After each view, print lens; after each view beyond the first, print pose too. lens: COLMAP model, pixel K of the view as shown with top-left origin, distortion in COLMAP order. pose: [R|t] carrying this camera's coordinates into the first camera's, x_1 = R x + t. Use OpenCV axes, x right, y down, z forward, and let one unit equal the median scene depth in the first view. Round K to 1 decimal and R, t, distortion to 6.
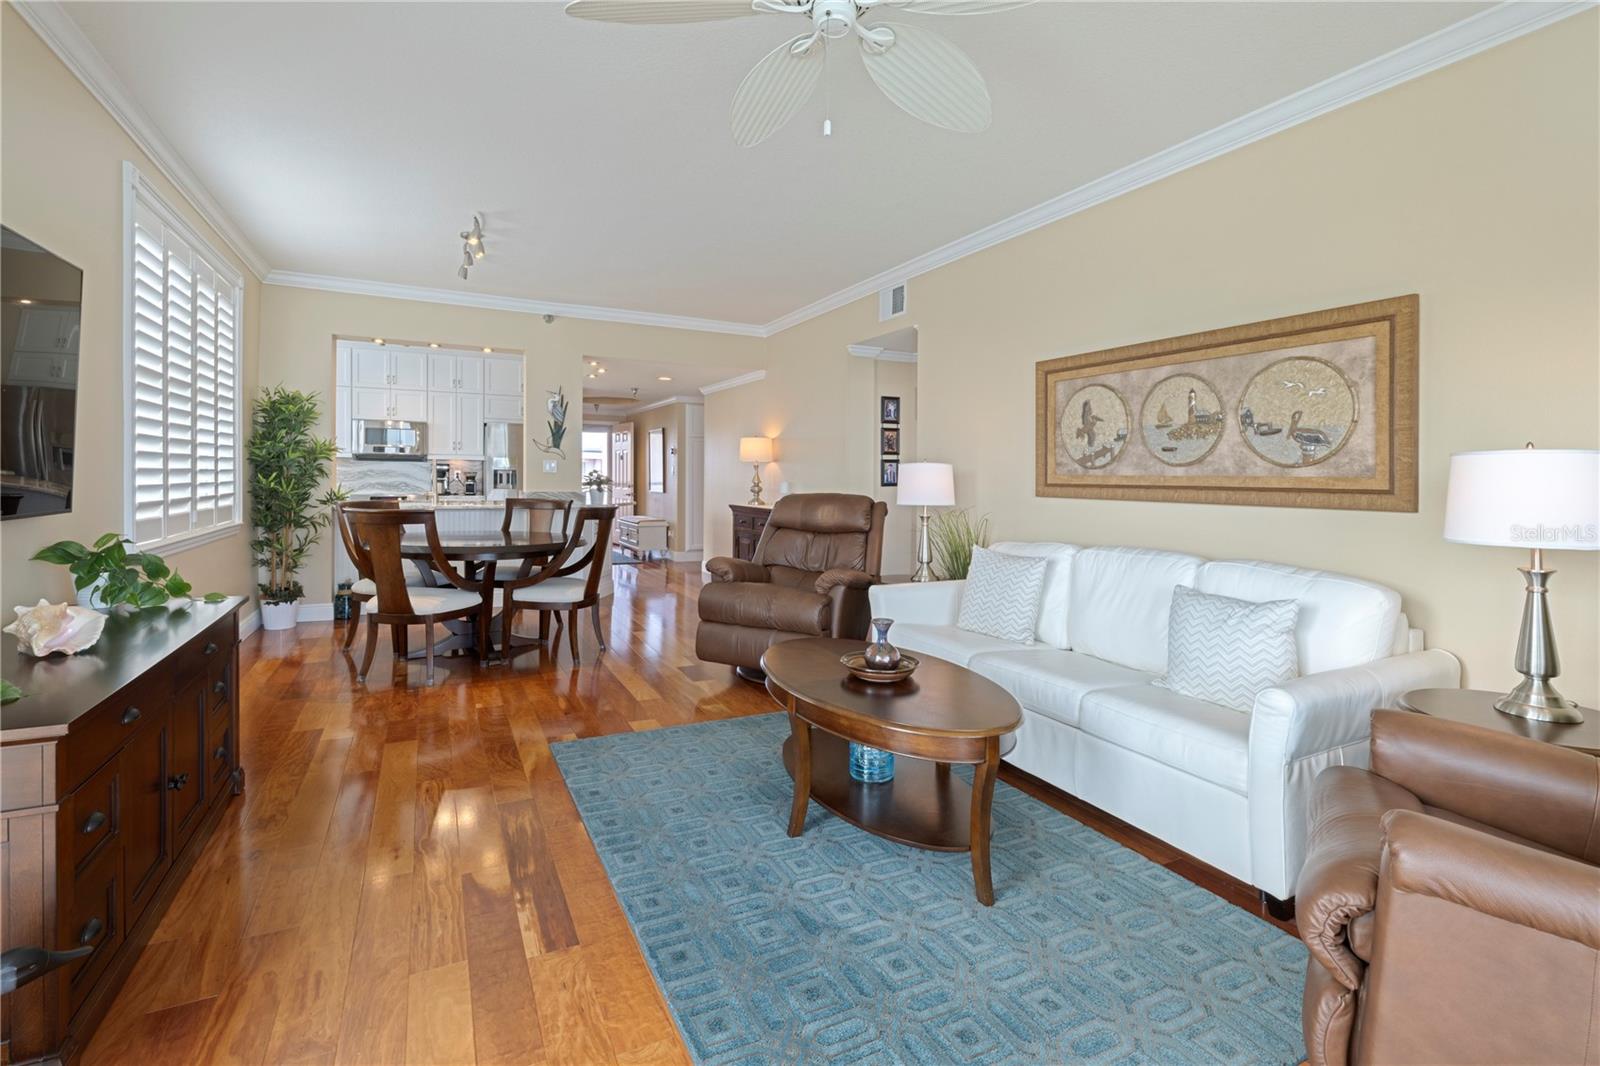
lens RADIAL K [[724.8, 0, 810.7], [0, 724.8, 494.8], [0, 0, 1]] dist [-0.004829, 0.001741]
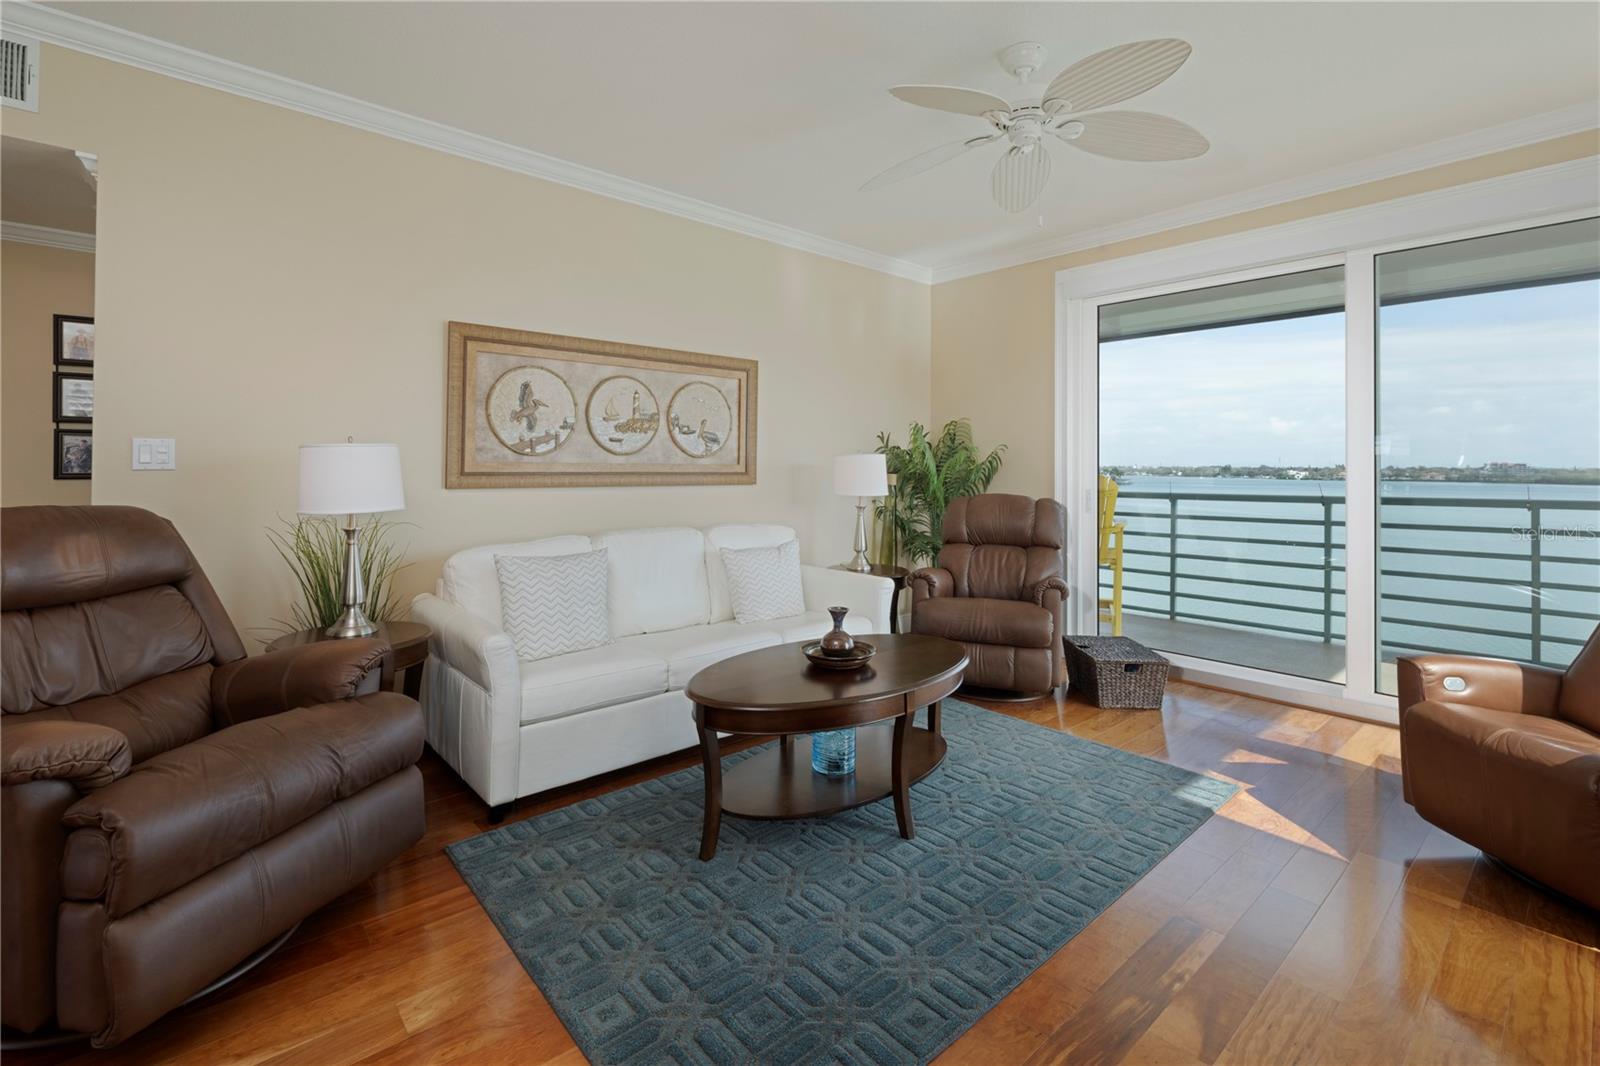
lens RADIAL K [[724.8, 0, 807.3], [0, 724.8, 457.4], [0, 0, 1]] dist [-0.004829, 0.001741]
pose [[-0.240056, -0.003450, 0.970753, -0.681074], [0.012900, 0.999894, 0.006744, -0.039613], [-0.970673, 0.014142, -0.239986, 0.985931]]
